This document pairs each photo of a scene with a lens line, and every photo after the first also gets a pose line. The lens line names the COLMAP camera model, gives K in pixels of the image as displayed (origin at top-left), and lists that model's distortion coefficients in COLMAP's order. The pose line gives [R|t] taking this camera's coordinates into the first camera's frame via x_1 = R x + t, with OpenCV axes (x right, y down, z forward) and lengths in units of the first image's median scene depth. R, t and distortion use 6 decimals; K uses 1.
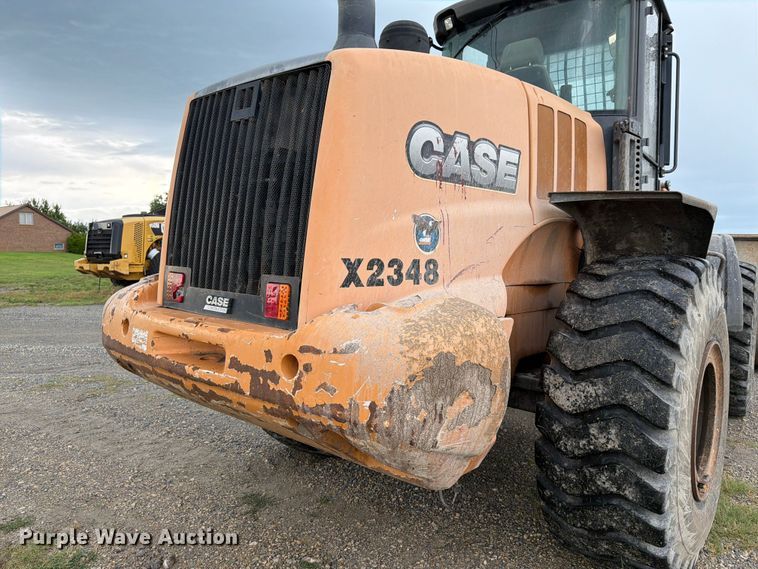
lens RADIAL K [[529.1, 0, 379.1], [0, 529.1, 282.7], [0, 0, 1]] dist [0.108482, -0.143559]
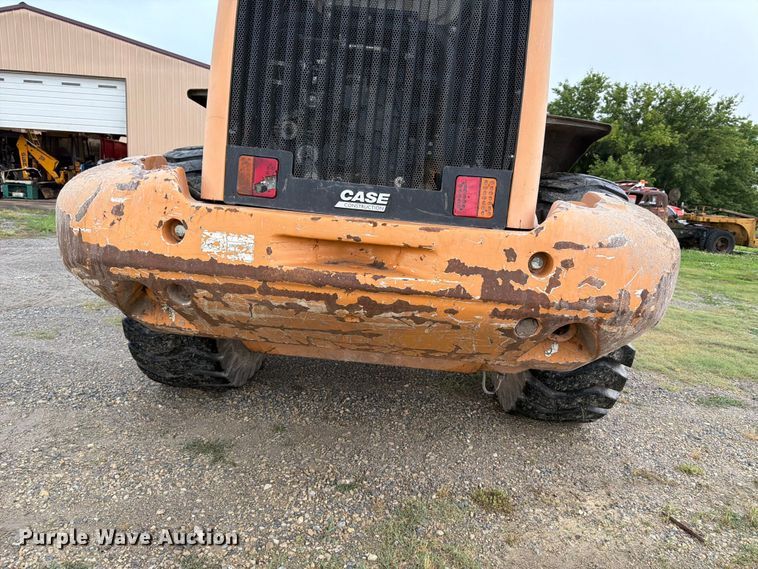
lens RADIAL K [[533.6, 0, 377.9], [0, 533.6, 281.8], [0, 0, 1]] dist [0.109240, -0.201573]
pose [[0.798684, -0.055758, 0.599162, -0.924778], [-0.026863, 0.991401, 0.128069, 0.068738], [-0.601151, -0.118382, 0.790319, 0.385760]]
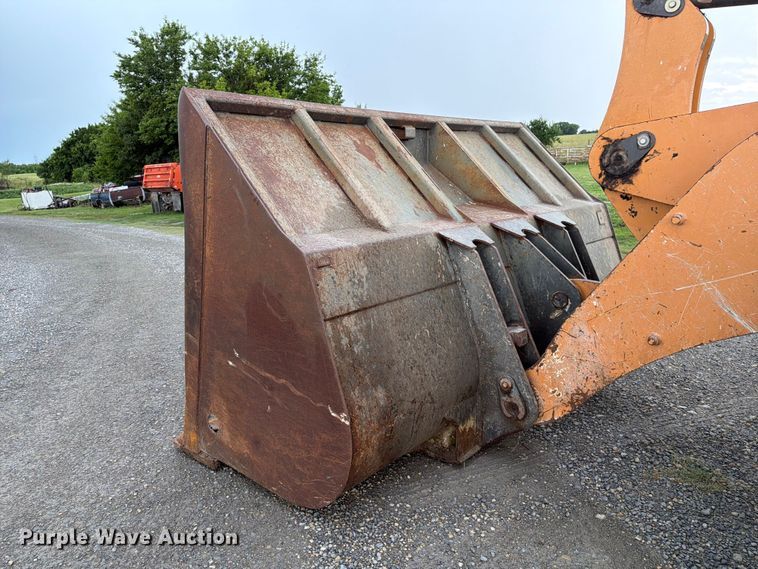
lens RADIAL K [[529.1, 0, 379.1], [0, 529.1, 282.7], [0, 0, 1]] dist [0.108482, -0.143559]
pose [[0.119098, -0.229755, 0.965934, 0.314234], [0.106189, 0.970226, 0.217683, -0.267670], [-0.987188, 0.076646, 0.139949, 4.621966]]
